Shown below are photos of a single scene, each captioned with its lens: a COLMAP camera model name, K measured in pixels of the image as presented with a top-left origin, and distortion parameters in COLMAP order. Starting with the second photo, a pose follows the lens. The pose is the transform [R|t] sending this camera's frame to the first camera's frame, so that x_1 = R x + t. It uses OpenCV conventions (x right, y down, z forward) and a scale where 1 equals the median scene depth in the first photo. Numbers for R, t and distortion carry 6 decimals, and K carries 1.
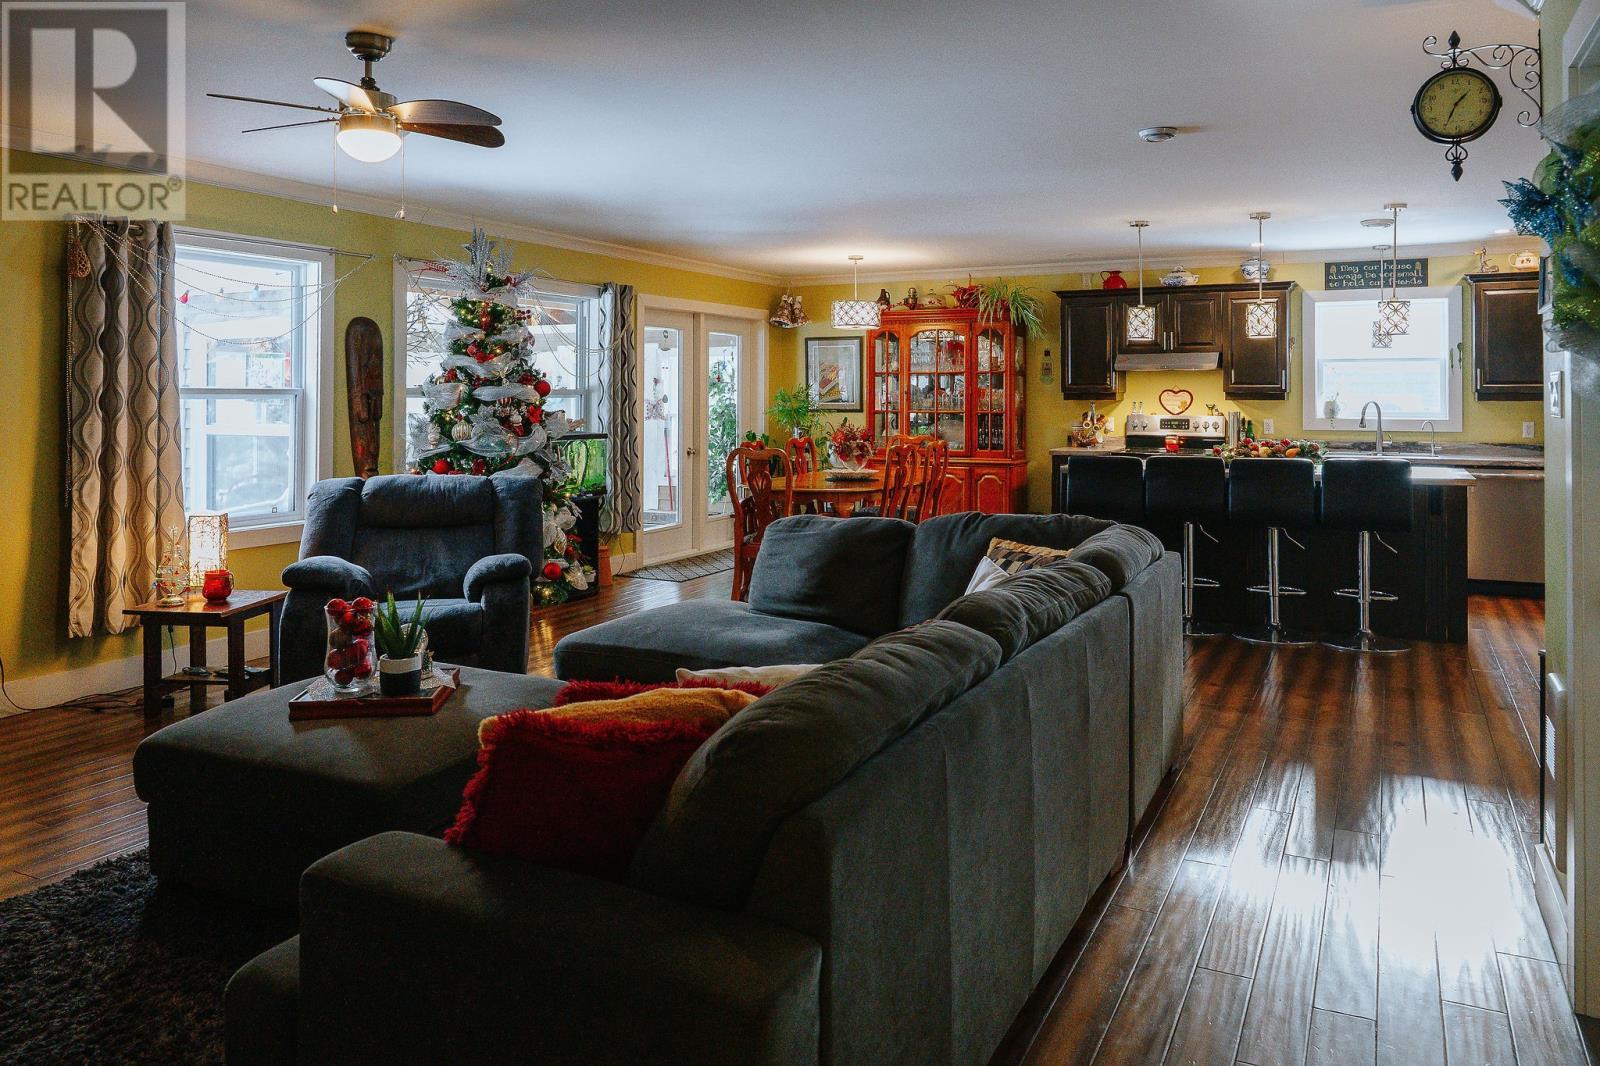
lens RADIAL K [[1134.8, 0, 833.5], [0, 1134.8, 386.6], [0, 0, 1]] dist [0.000046, 0.000831]
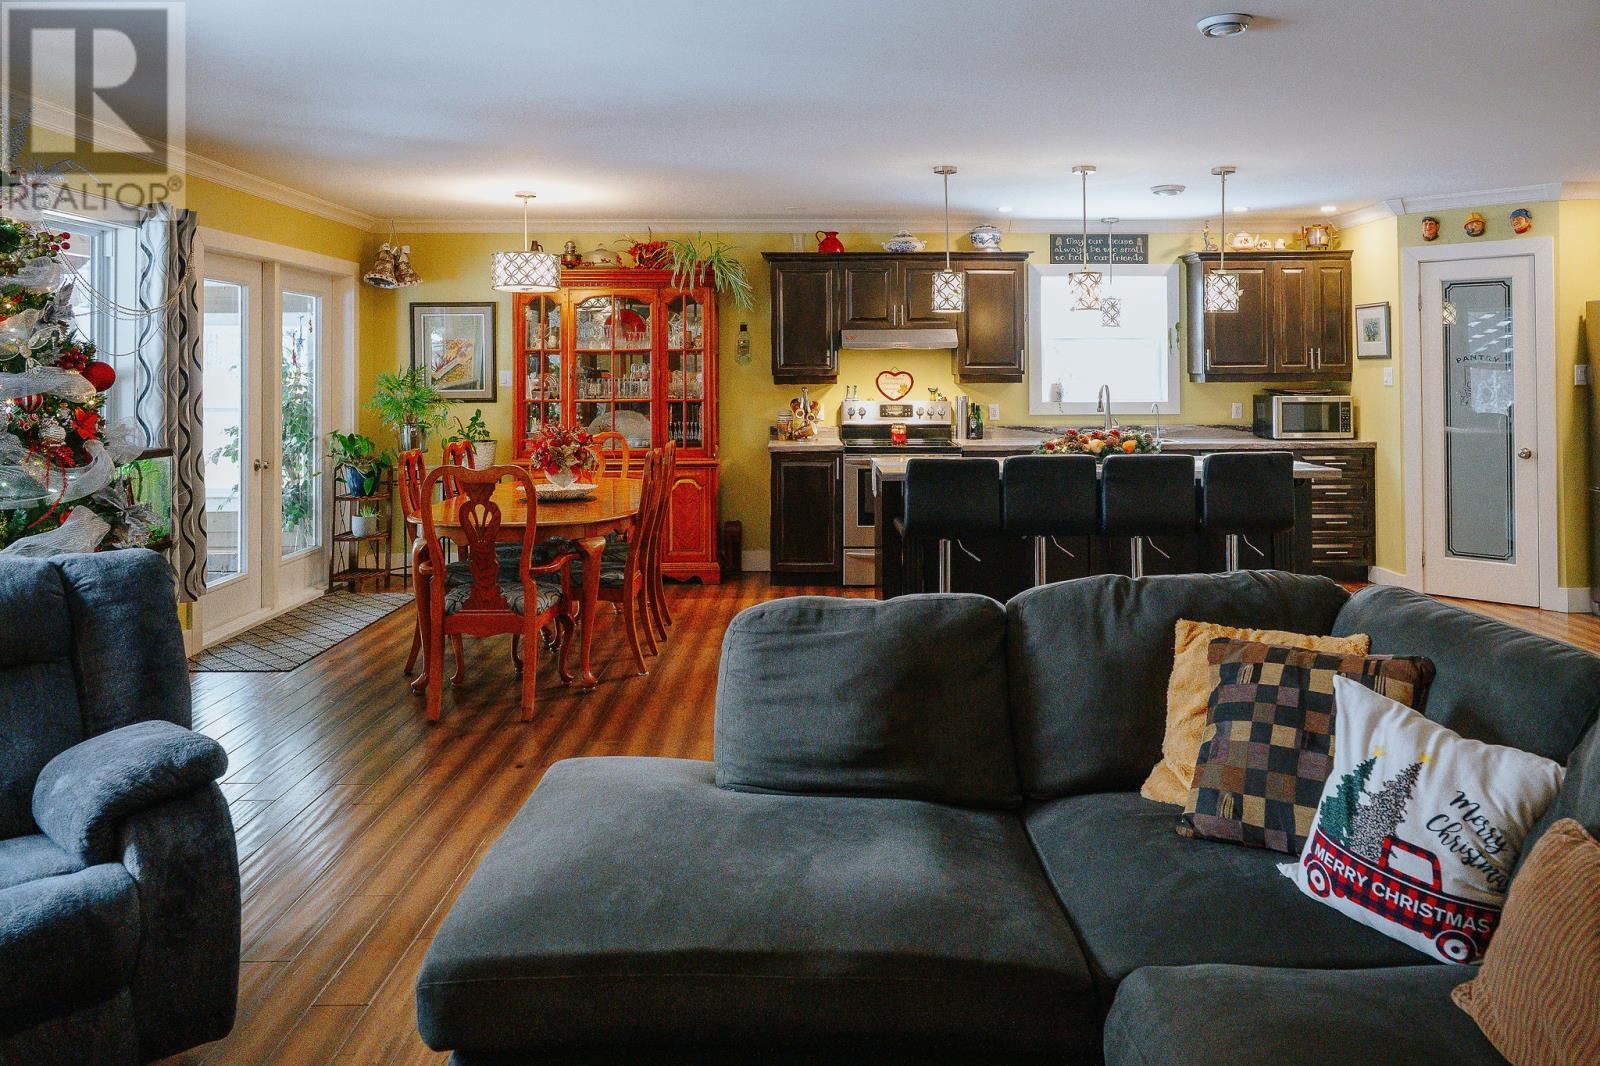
lens RADIAL K [[1133.6, 0, 840.7], [0, 1133.6, 365.2], [0, 0, 1]] dist [0.004115, 0.003495]
pose [[0.884210, -0.001038, 0.467089, -0.194660], [0.000770, 0.999999, 0.000764, -0.003851], [-0.467089, -0.000316, 0.884210, 0.340009]]
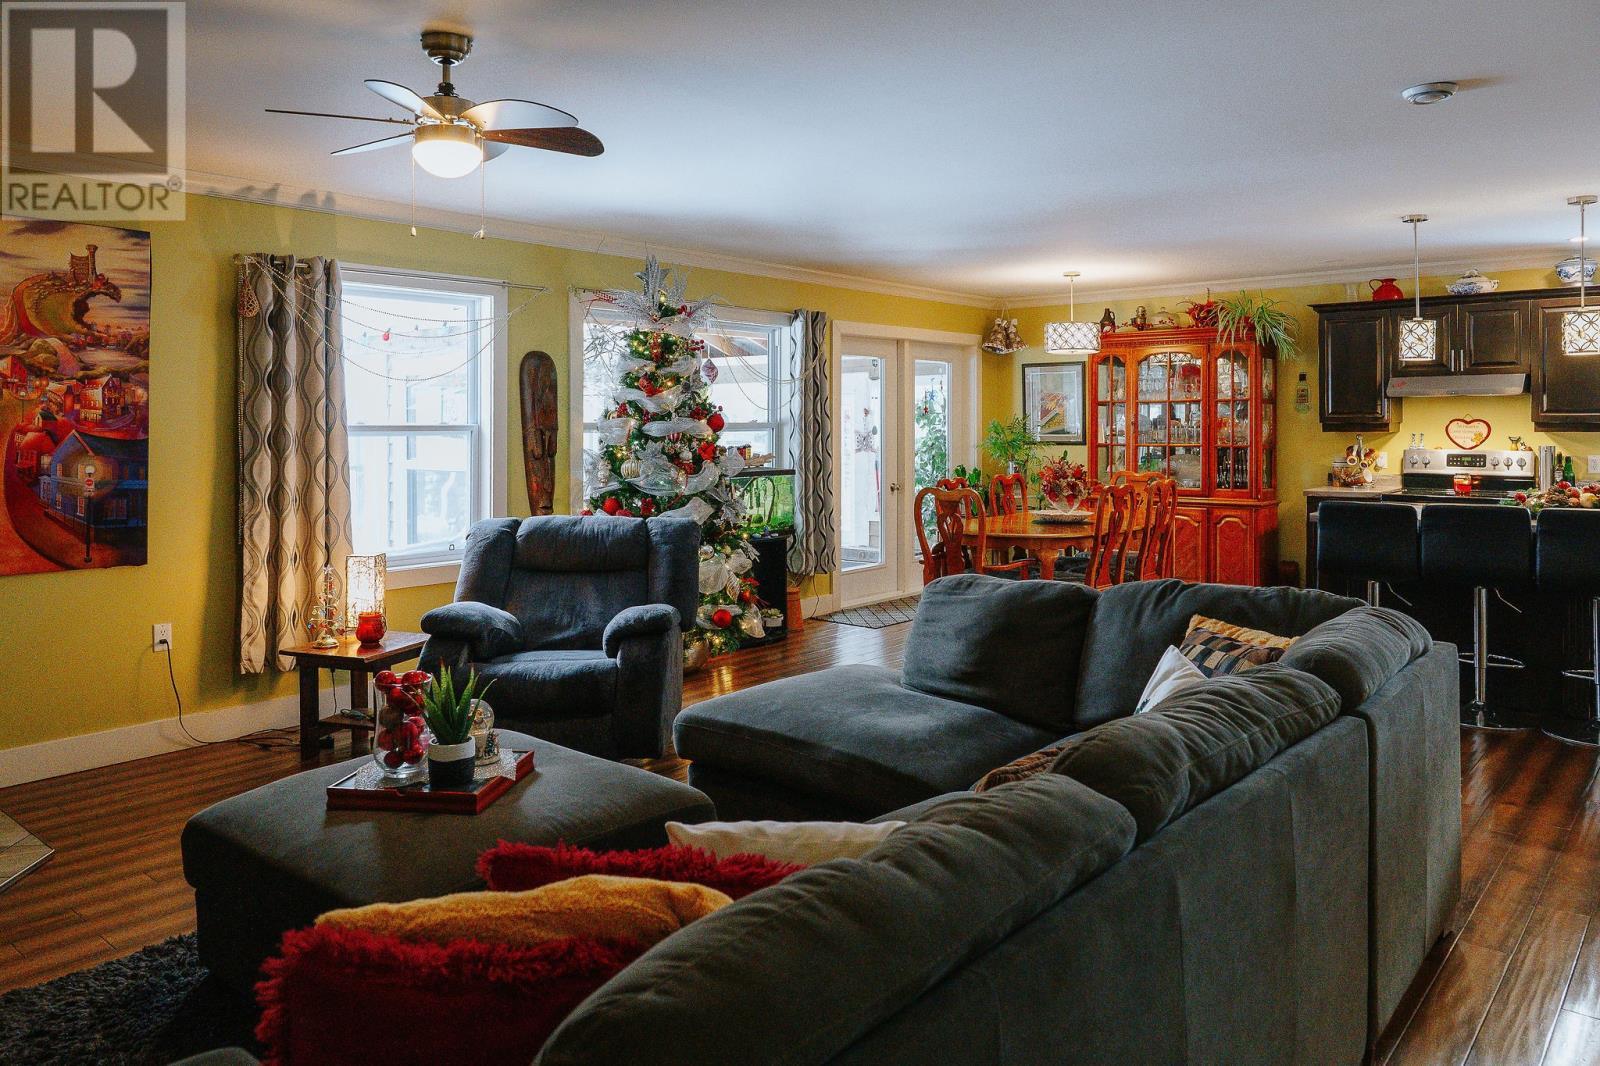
lens RADIAL K [[1127.1, 0, 806.5], [0, 1127.1, 426.0], [0, 0, 1]] dist [0.000419, -0.002330]
pose [[0.969961, -0.003606, -0.243232, 0.044104], [0.006226, 0.999931, 0.010005, -0.004774], [0.243179, -0.011219, 0.969917, 0.109989]]
